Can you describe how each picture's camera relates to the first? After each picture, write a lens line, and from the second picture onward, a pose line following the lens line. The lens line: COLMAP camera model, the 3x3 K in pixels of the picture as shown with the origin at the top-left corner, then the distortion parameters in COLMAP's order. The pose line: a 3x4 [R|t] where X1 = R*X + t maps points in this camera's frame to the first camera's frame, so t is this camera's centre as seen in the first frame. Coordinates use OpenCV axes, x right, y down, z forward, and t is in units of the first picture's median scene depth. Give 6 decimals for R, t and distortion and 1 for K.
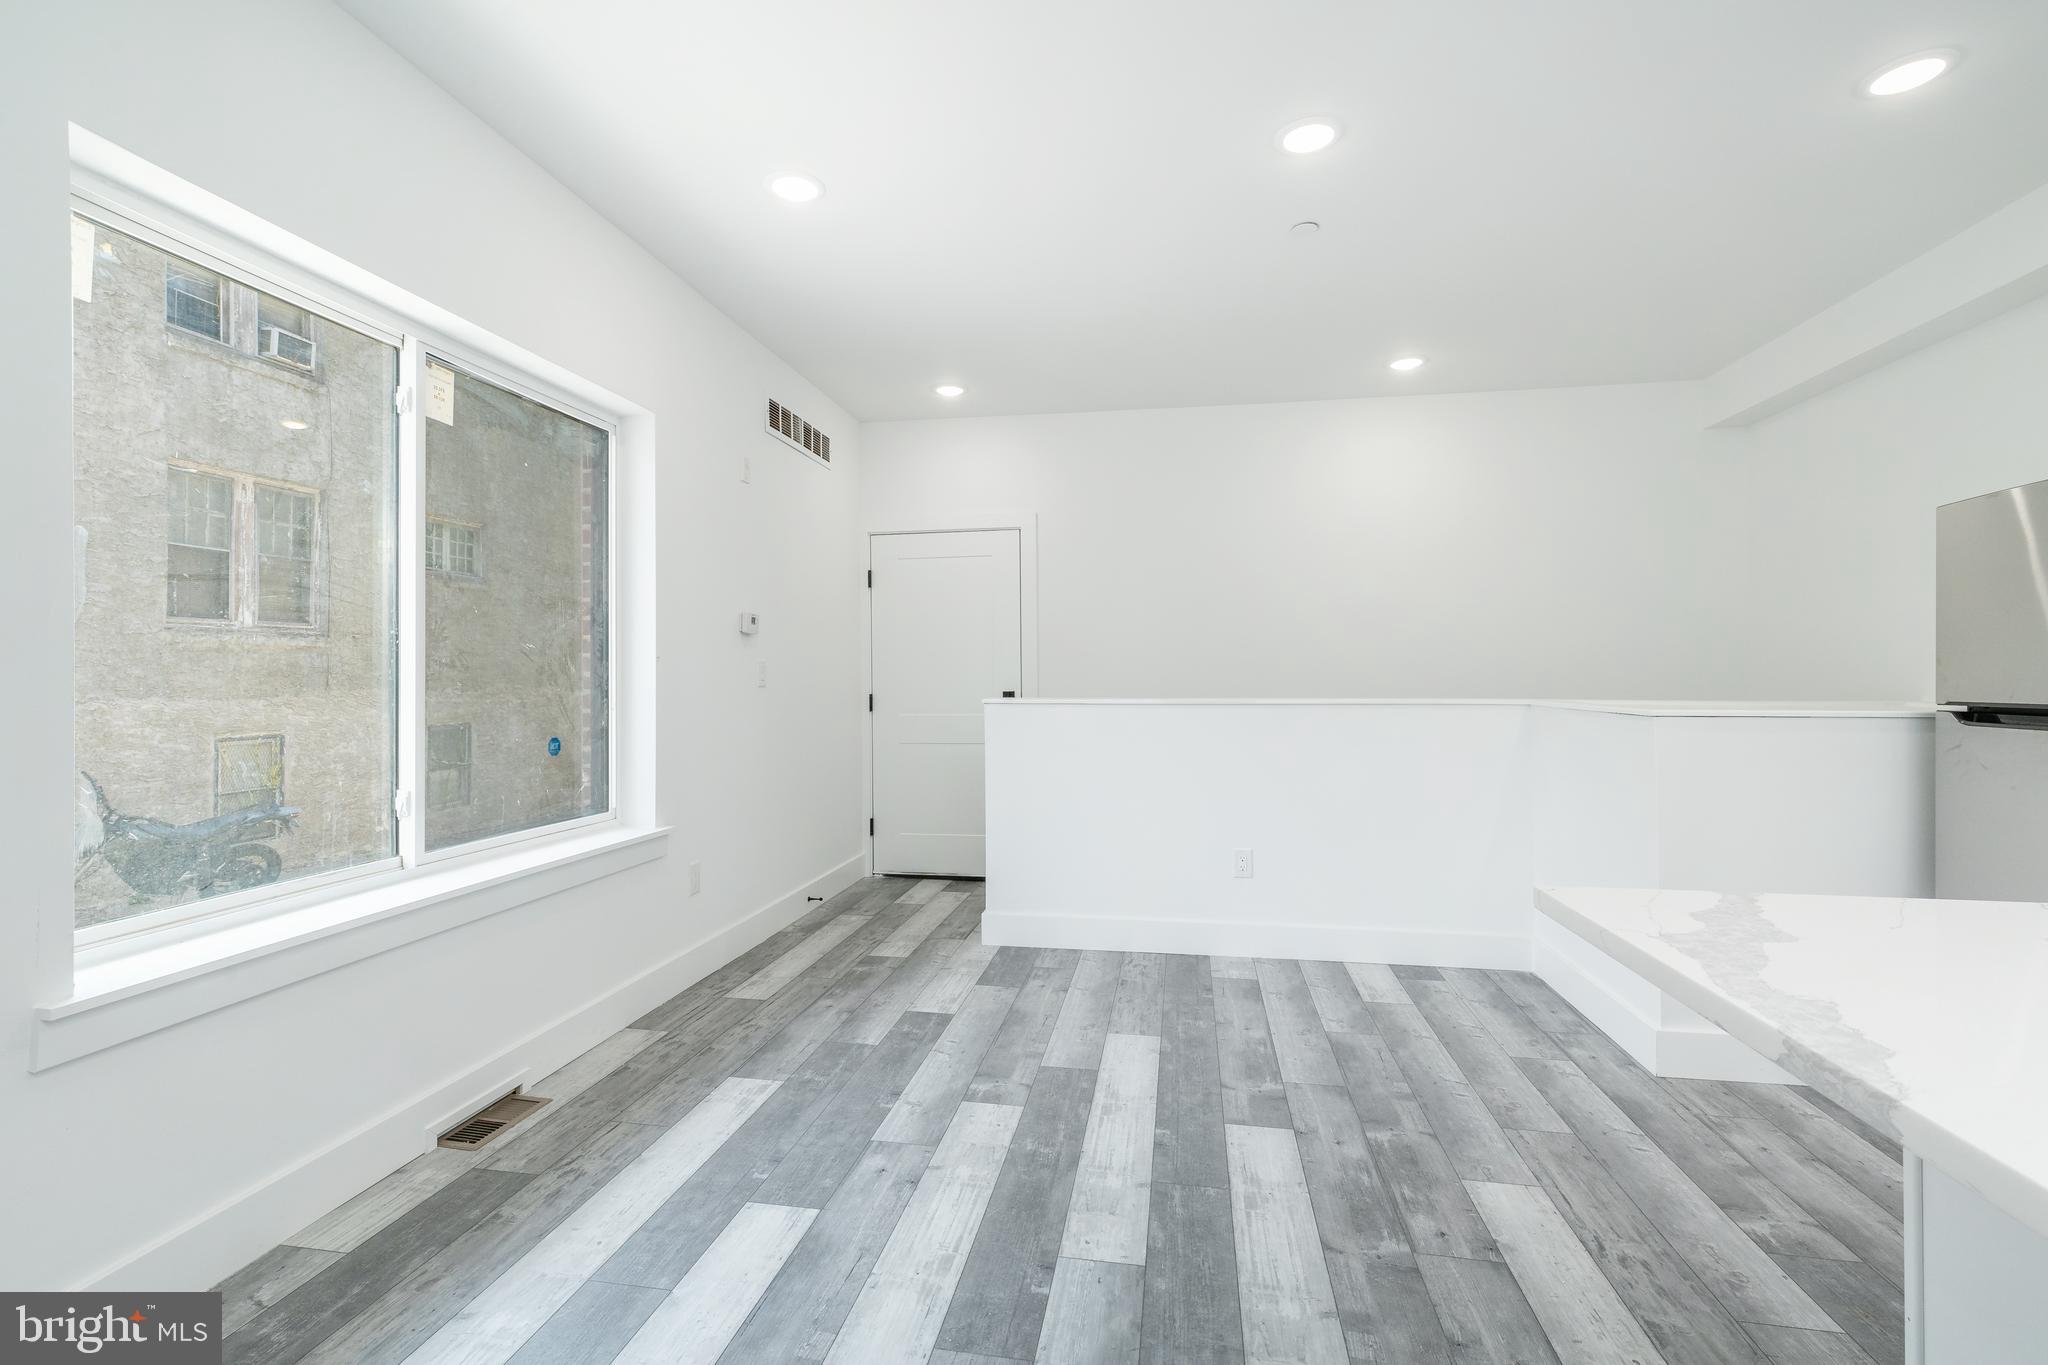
lens RADIAL K [[947.1, 0, 1029.8], [0, 947.1, 659.3], [0, 0, 1]] dist [0.003132, 0.000899]
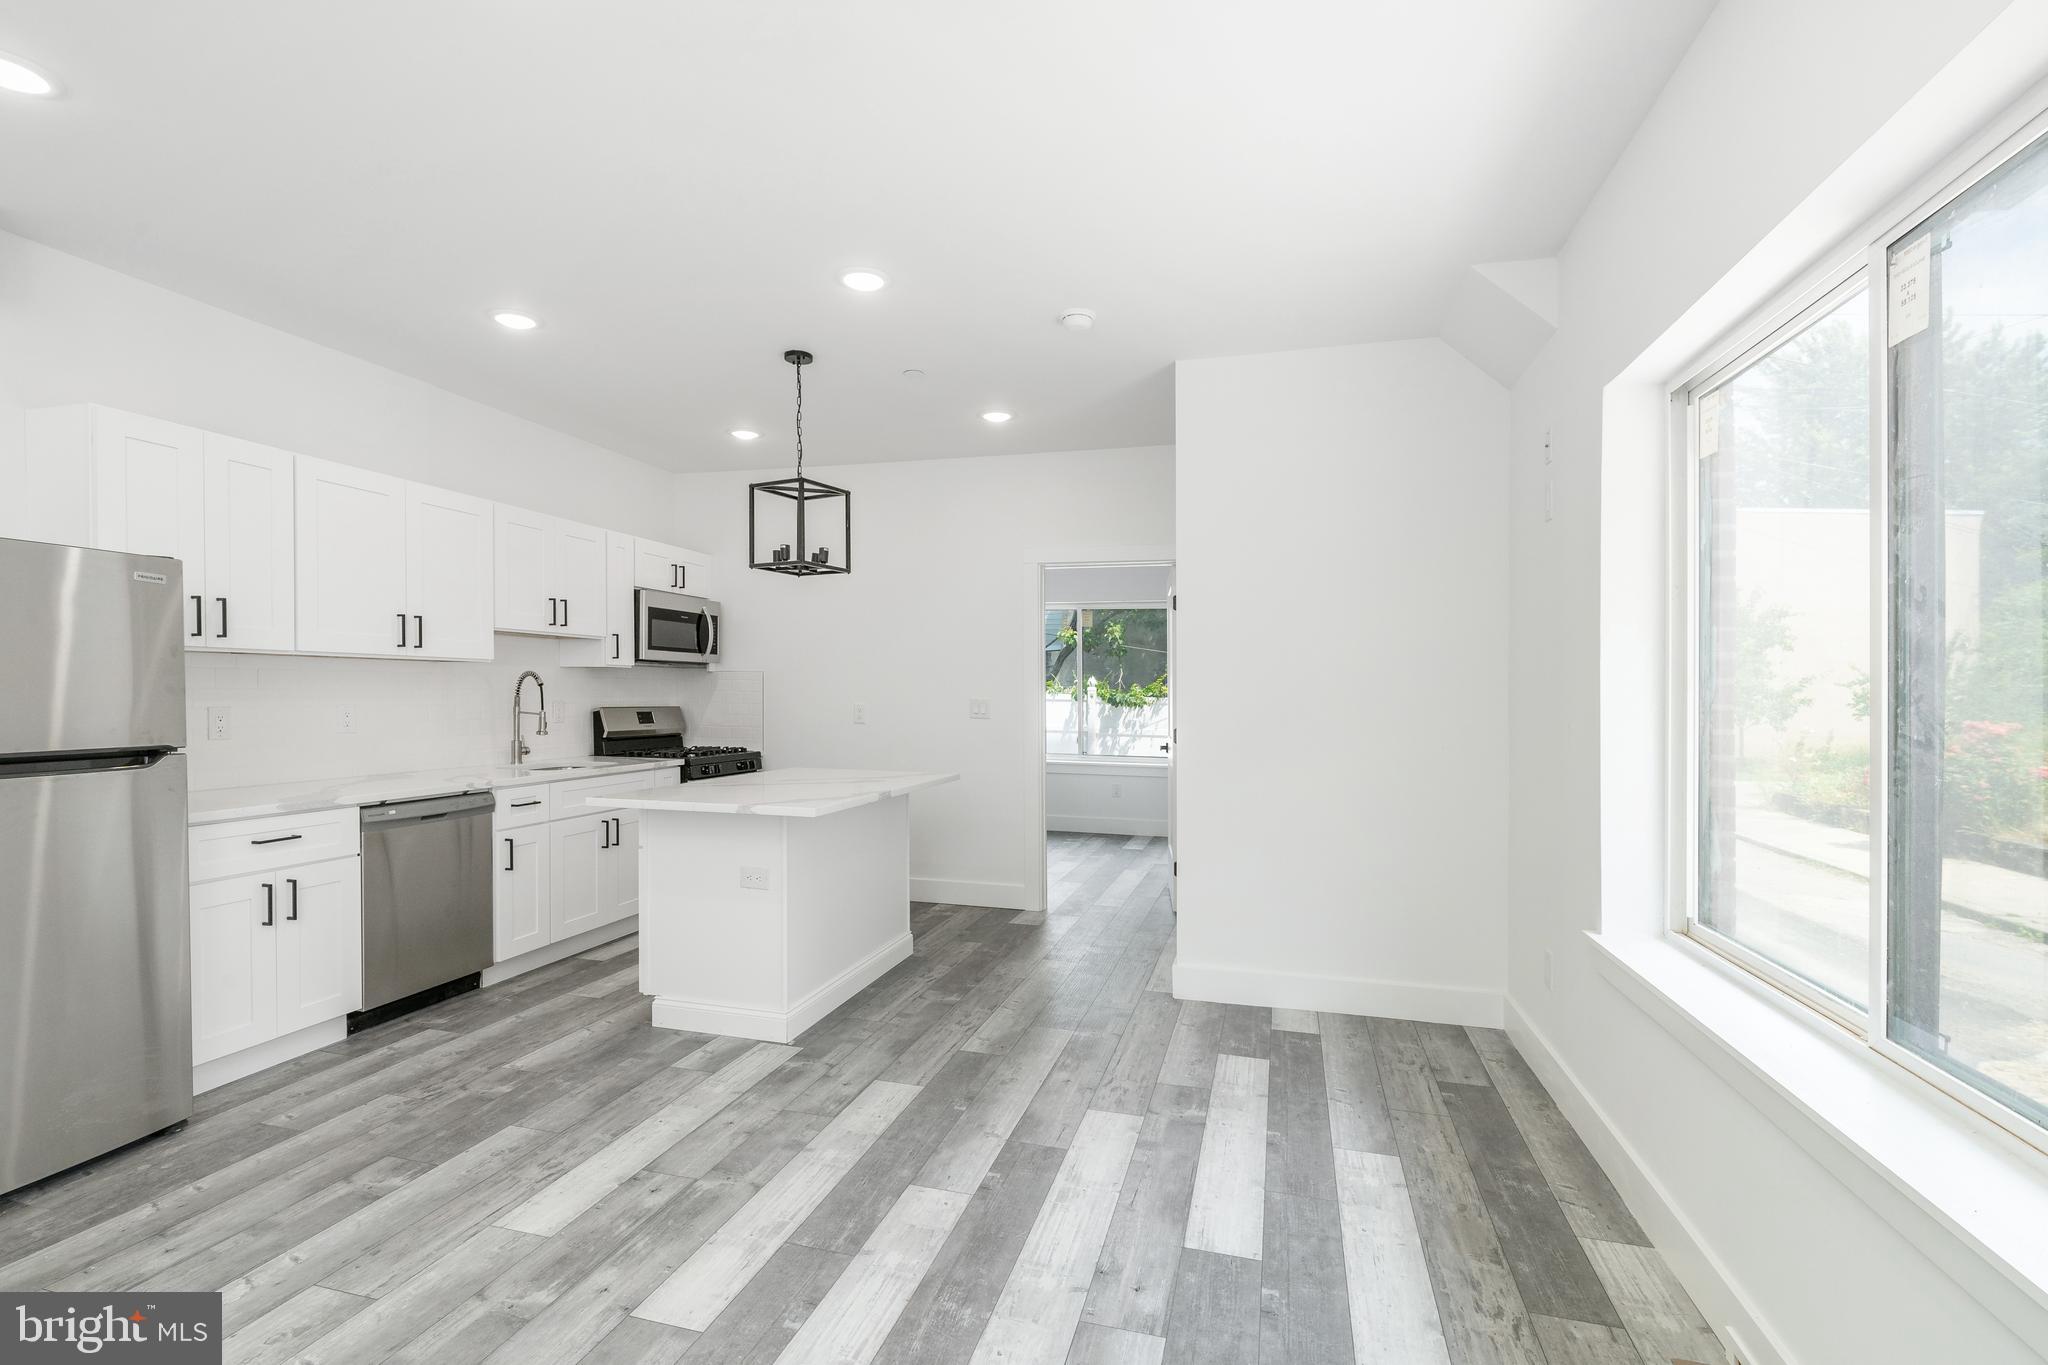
lens RADIAL K [[933.8, 0, 1019.7], [0, 933.8, 701.1], [0, 0, 1]] dist [0.002696, -0.000534]
pose [[-0.994195, -0.009329, 0.107187, -0.143811], [-0.010312, 0.999910, -0.008625, -0.012671], [-0.107097, -0.009680, -0.994201, 2.035486]]
